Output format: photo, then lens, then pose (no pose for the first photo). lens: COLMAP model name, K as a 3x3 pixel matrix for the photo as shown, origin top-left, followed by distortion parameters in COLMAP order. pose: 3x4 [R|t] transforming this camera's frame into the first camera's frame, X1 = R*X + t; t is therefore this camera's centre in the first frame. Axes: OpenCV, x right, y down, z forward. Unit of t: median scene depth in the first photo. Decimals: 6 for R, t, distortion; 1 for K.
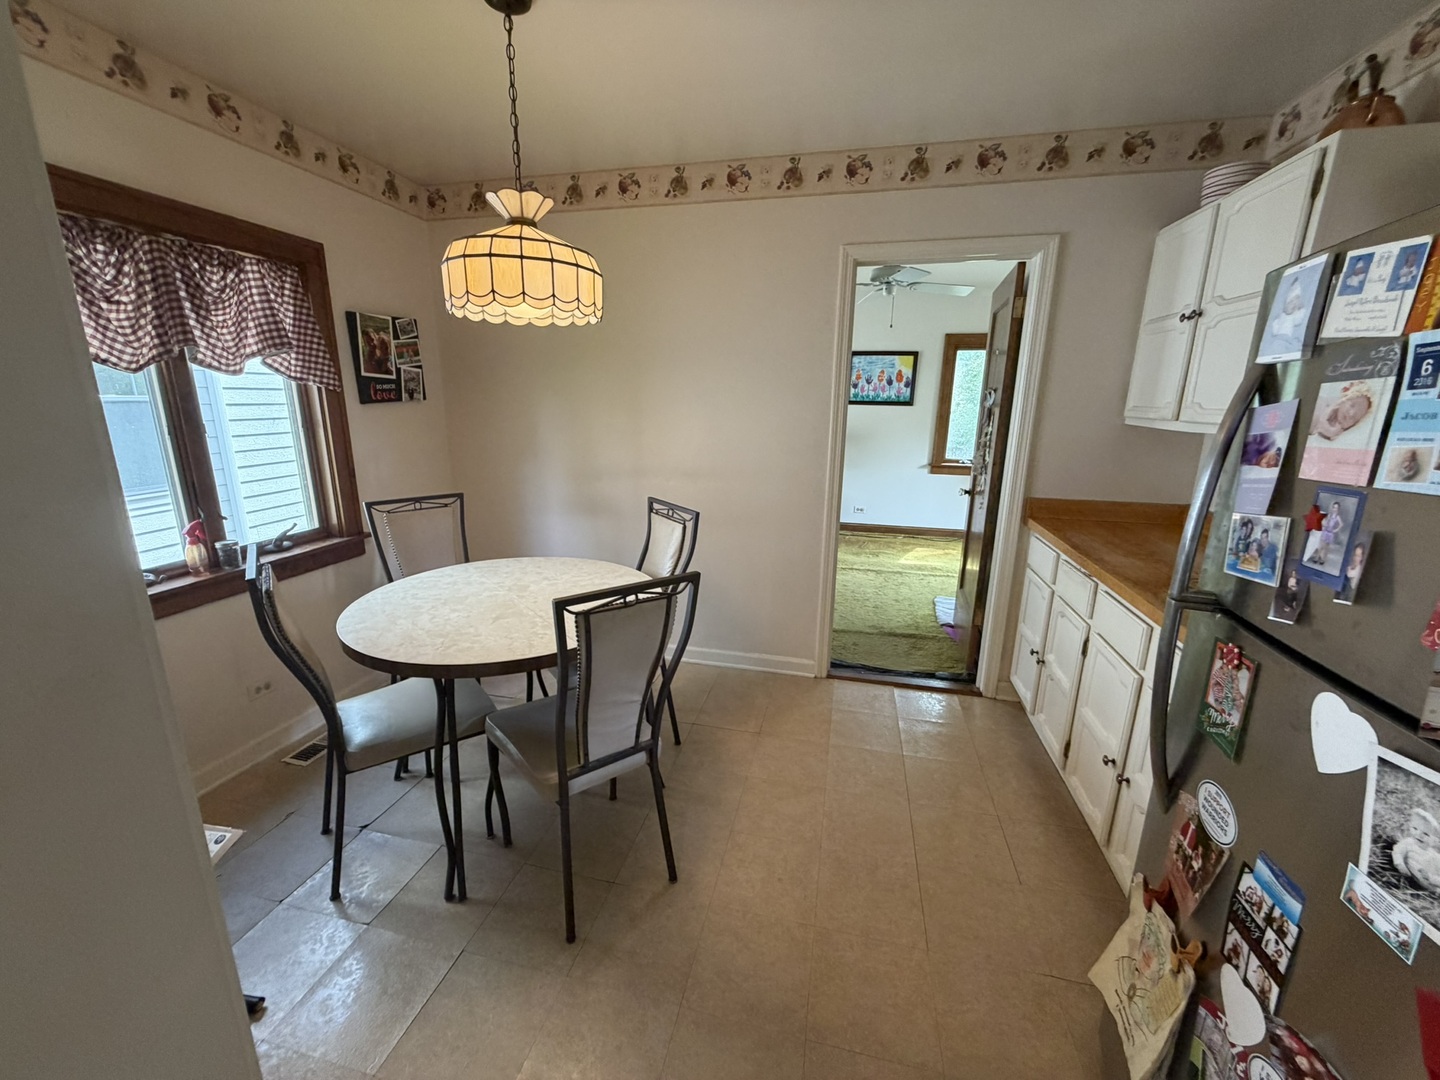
lens RADIAL K [[575.1, 0, 713.9], [0, 575.1, 535.0], [0, 0, 1]] dist [-0.002537, 0.000484]
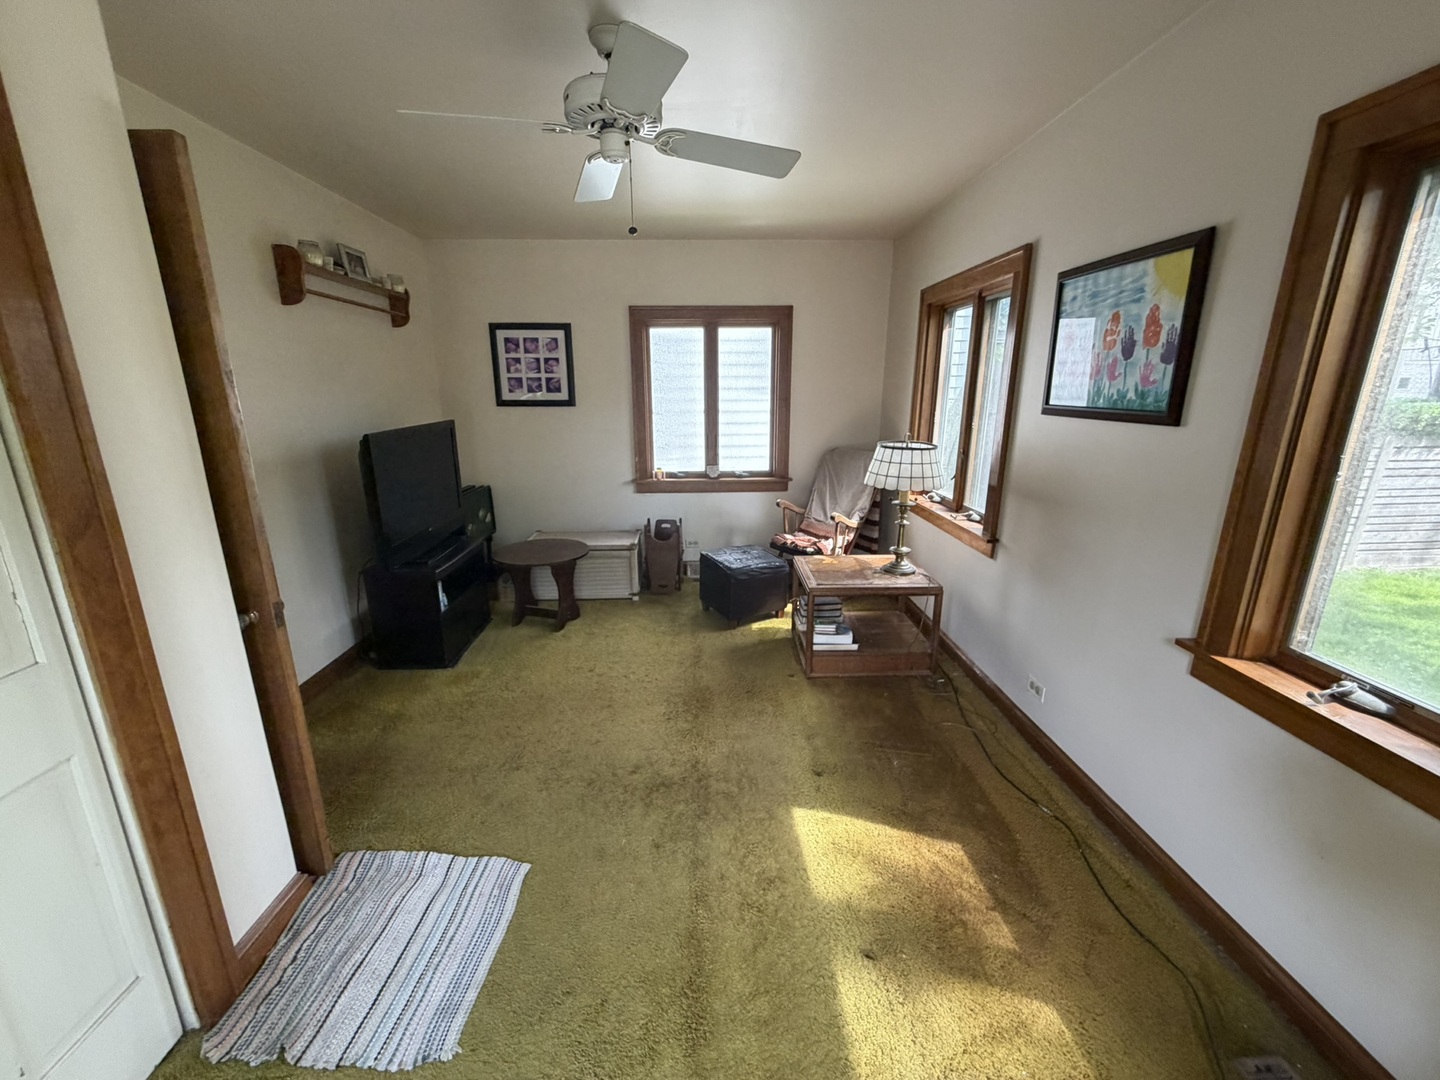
lens RADIAL K [[575.1, 0, 718.0], [0, 575.1, 538.9], [0, 0, 1]] dist [-0.002537, 0.000484]
pose [[0.256879, 0.240987, -0.935916, 0.571016], [-0.225817, 0.956572, 0.184326, -0.171800], [0.939691, 0.163996, 0.300142, 0.706624]]
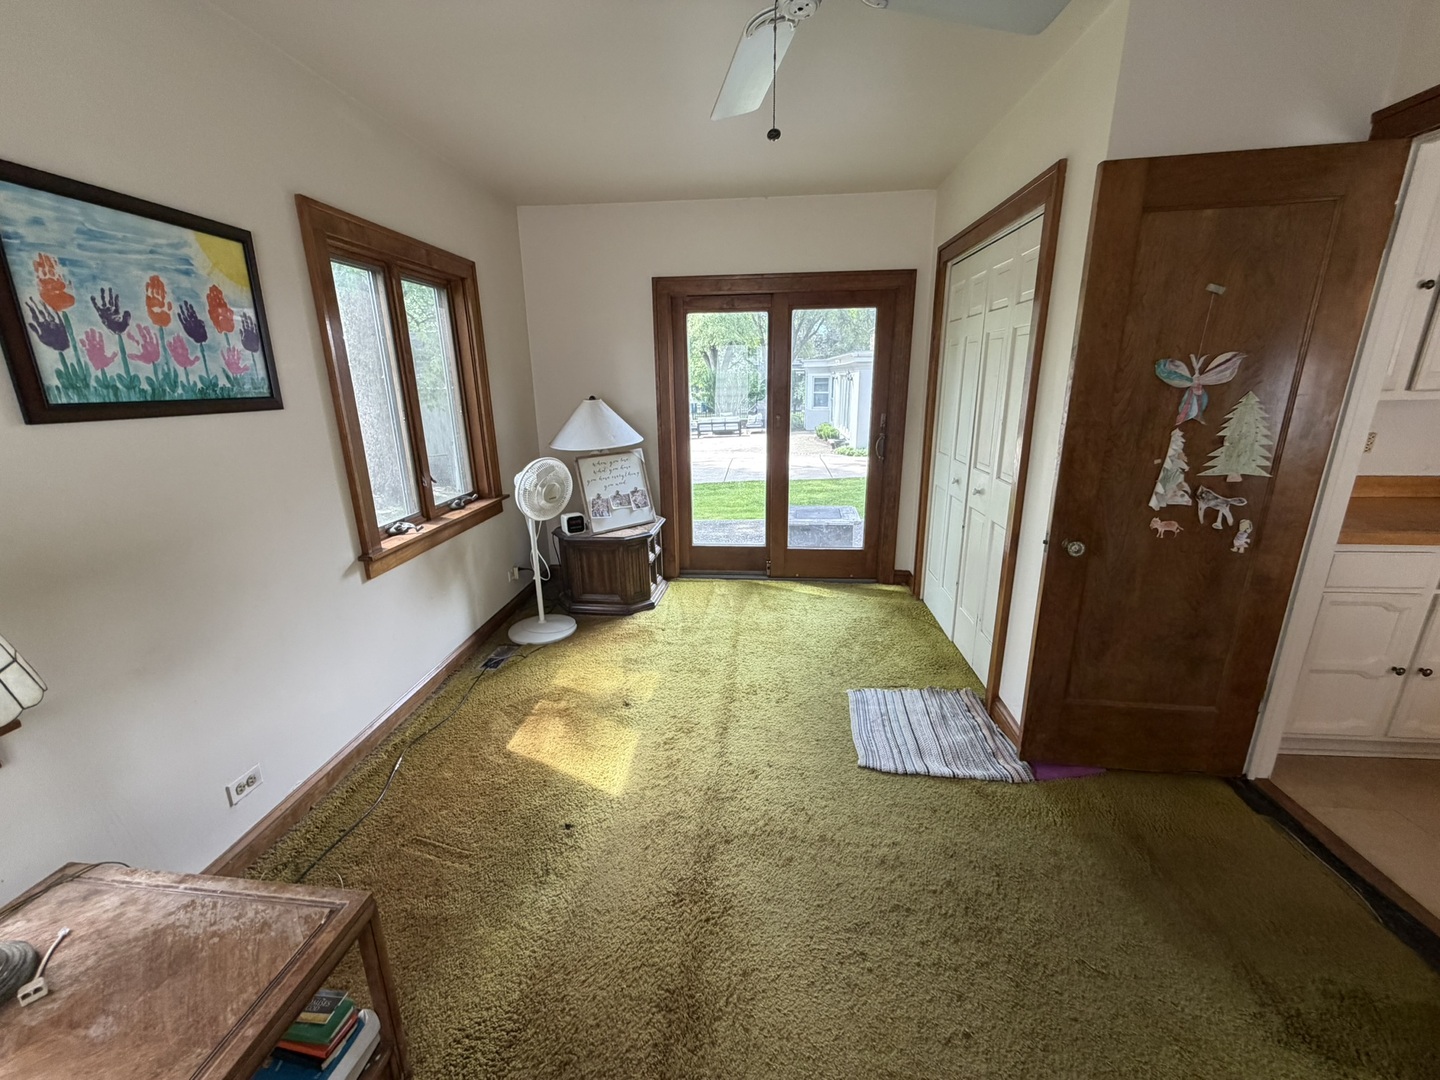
lens RADIAL K [[575.1, 0, 714.3], [0, 575.1, 539.6], [0, 0, 1]] dist [-0.002537, 0.000484]
pose [[-0.134682, -0.272585, 0.952658, -0.015297], [0.249381, 0.921148, 0.298825, -0.192903], [-0.958994, 0.277821, -0.056085, 0.805072]]
